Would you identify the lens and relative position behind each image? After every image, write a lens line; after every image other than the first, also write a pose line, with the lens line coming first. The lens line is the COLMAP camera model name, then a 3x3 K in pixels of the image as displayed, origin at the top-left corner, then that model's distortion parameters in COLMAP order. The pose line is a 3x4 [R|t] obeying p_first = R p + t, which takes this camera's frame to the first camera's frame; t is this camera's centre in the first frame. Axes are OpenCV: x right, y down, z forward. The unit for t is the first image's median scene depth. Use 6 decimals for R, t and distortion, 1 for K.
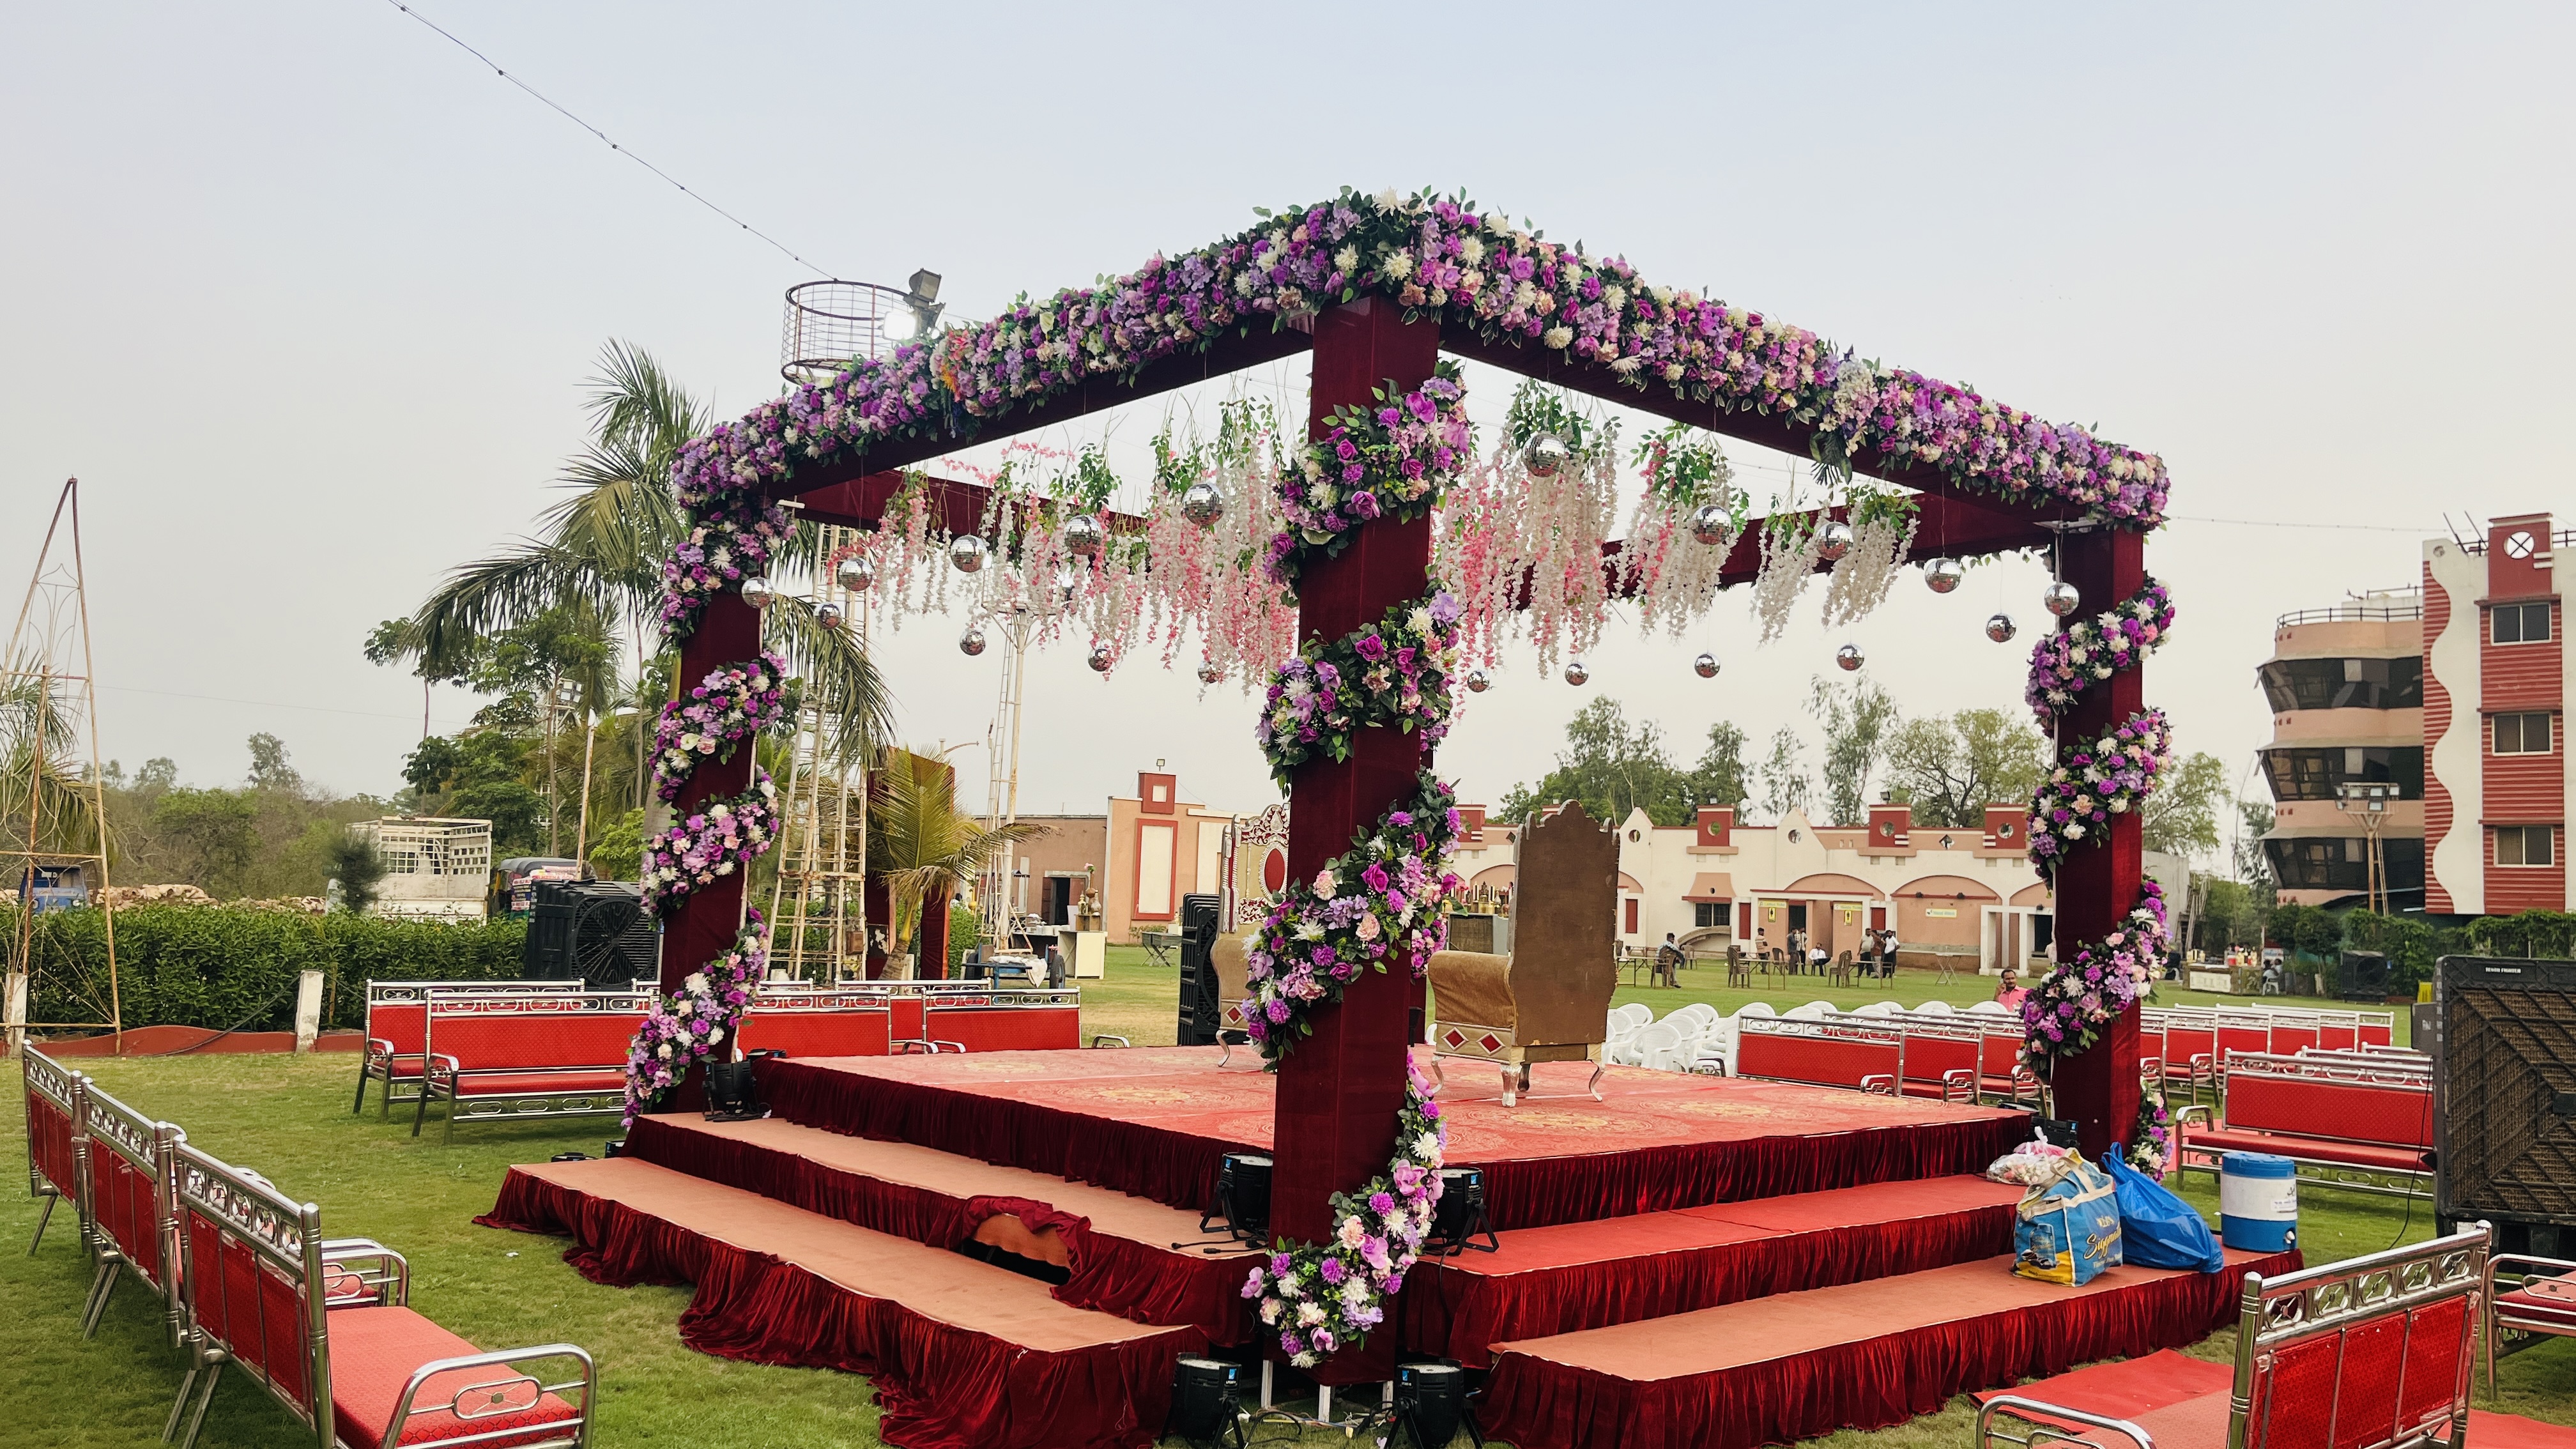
lens RADIAL K [[1916.7, 0, 1288.0], [0, 1916.7, 724.5], [0, 0, 1]] dist [0.030020, -0.004120]
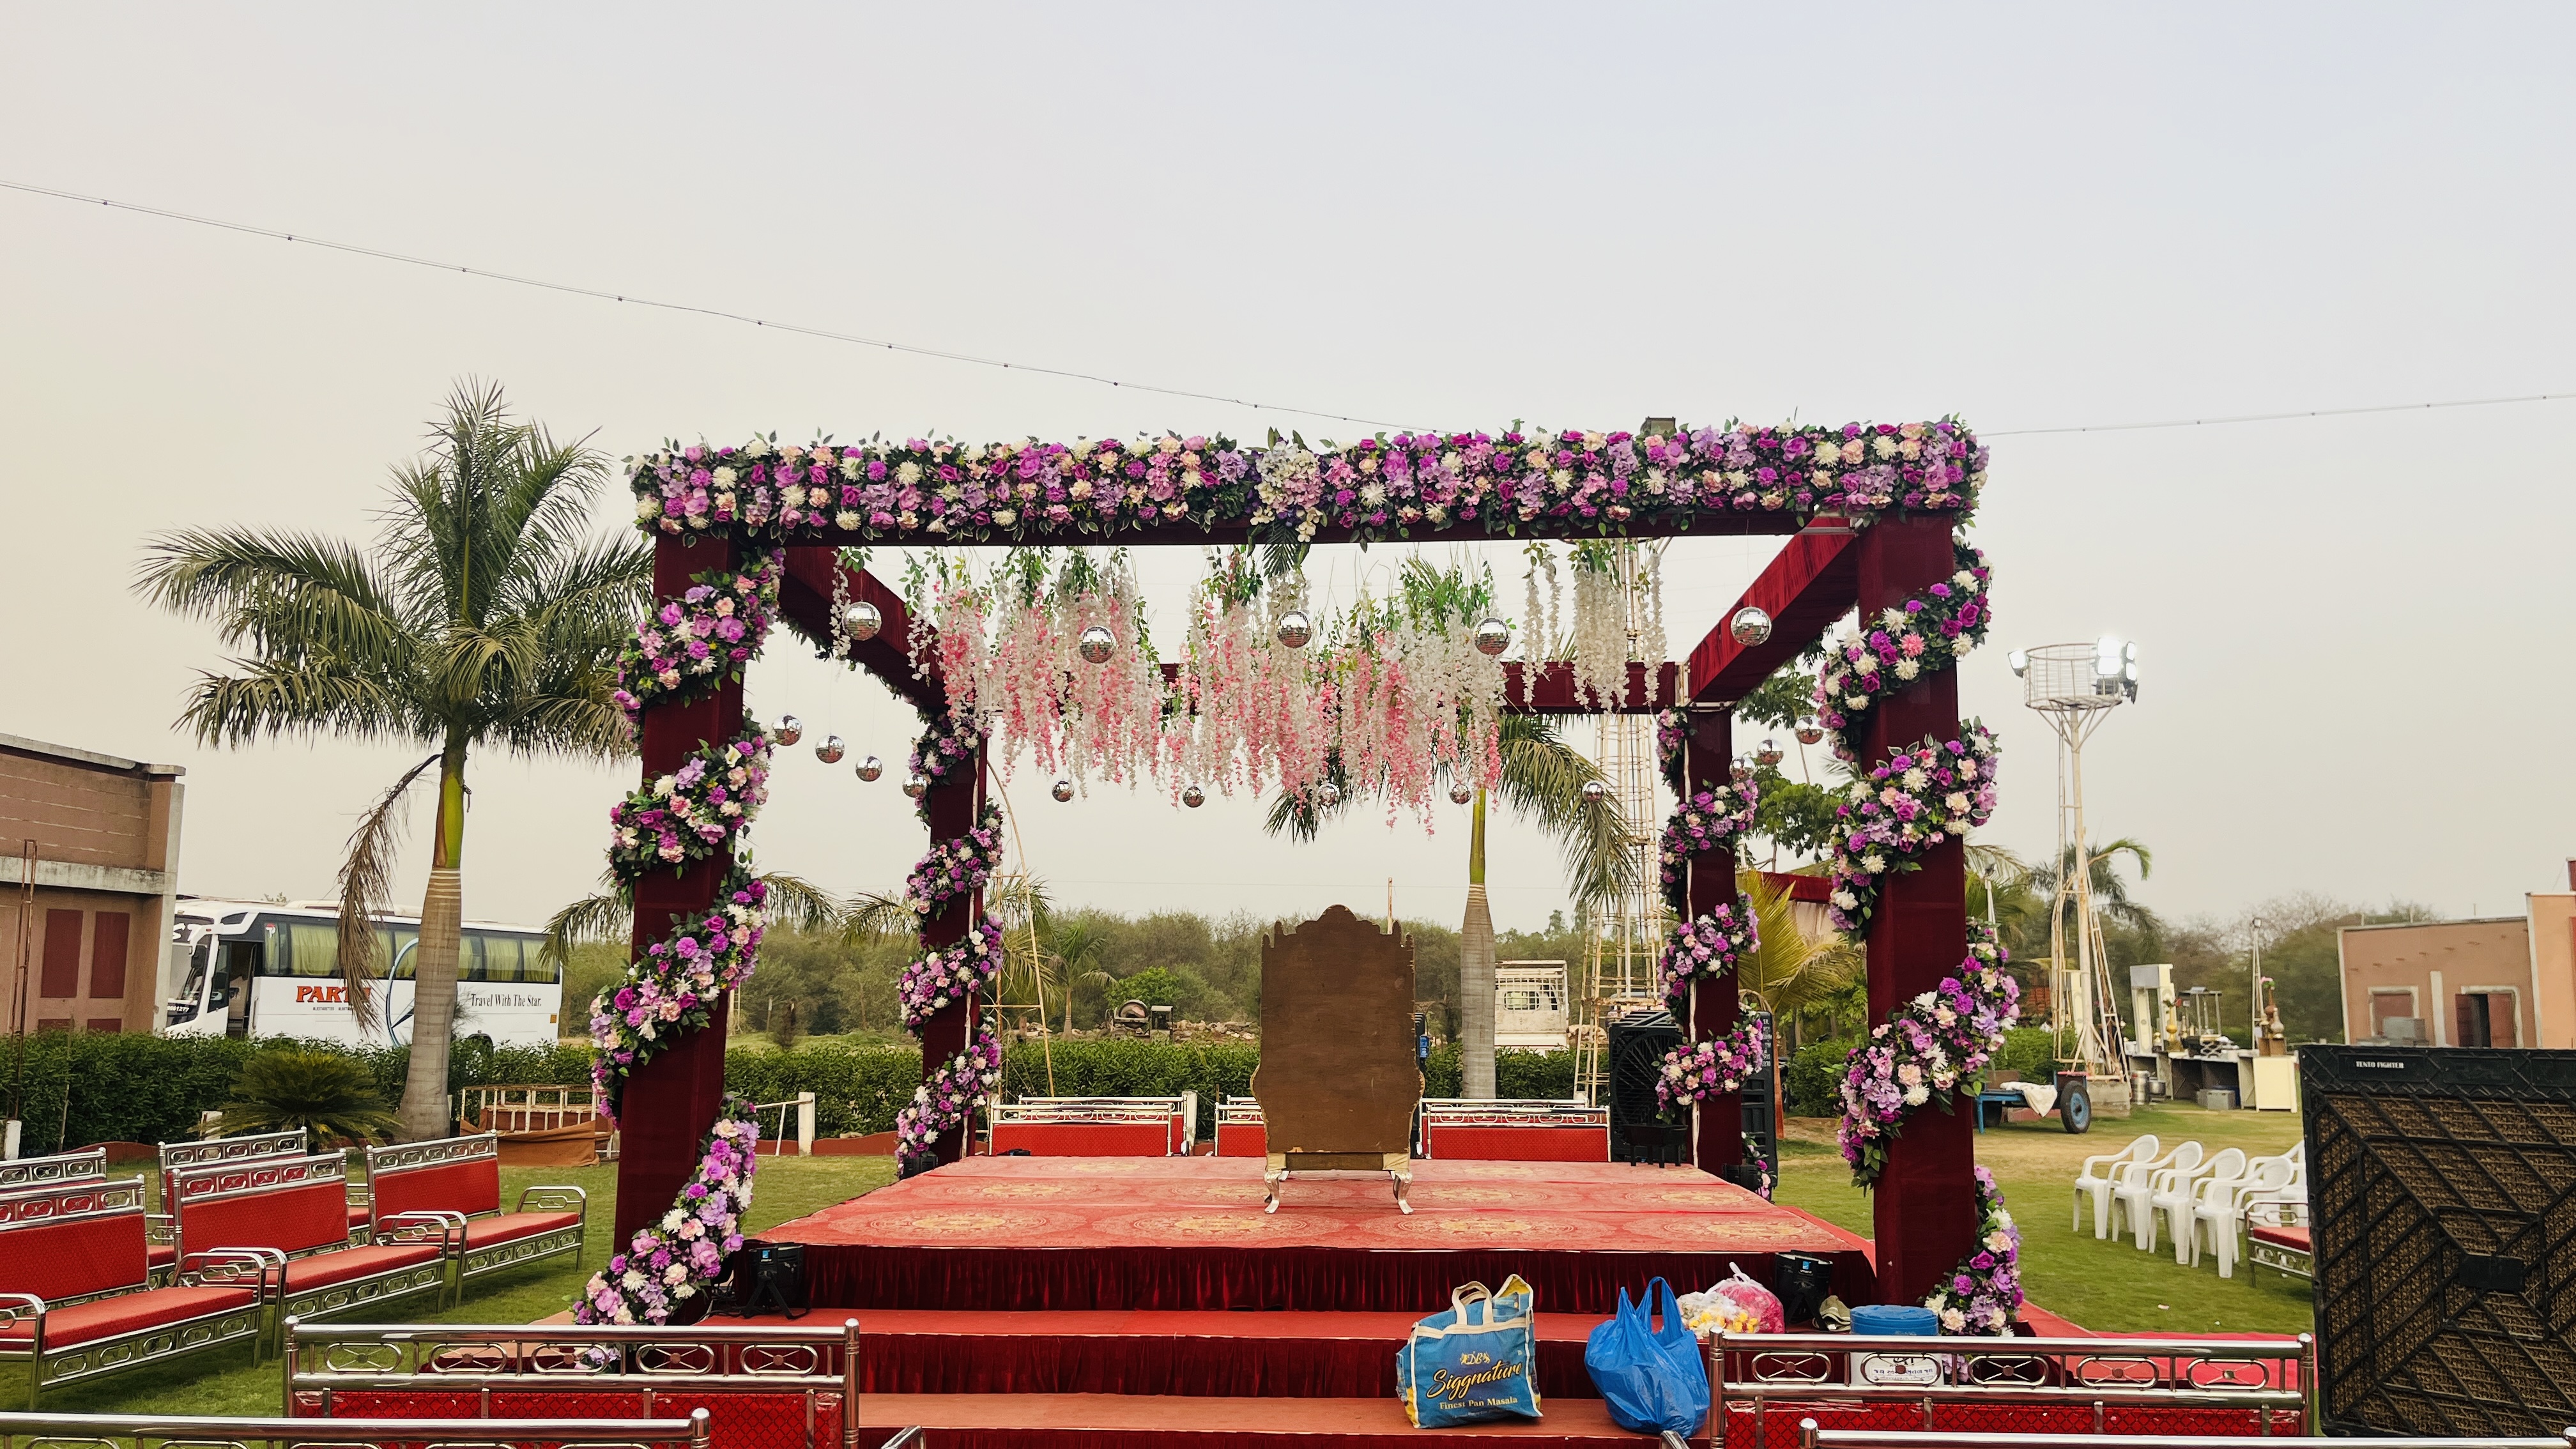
lens RADIAL K [[1882.4, 0, 1267.3], [0, 1882.4, 717.2], [0, 0, 1]] dist [0.069749, -0.073291]
pose [[0.728652, -0.136706, -0.671102, 0.814702], [0.086603, 0.990402, -0.107719, 0.046156], [0.679387, 0.020371, 0.733497, 0.254103]]
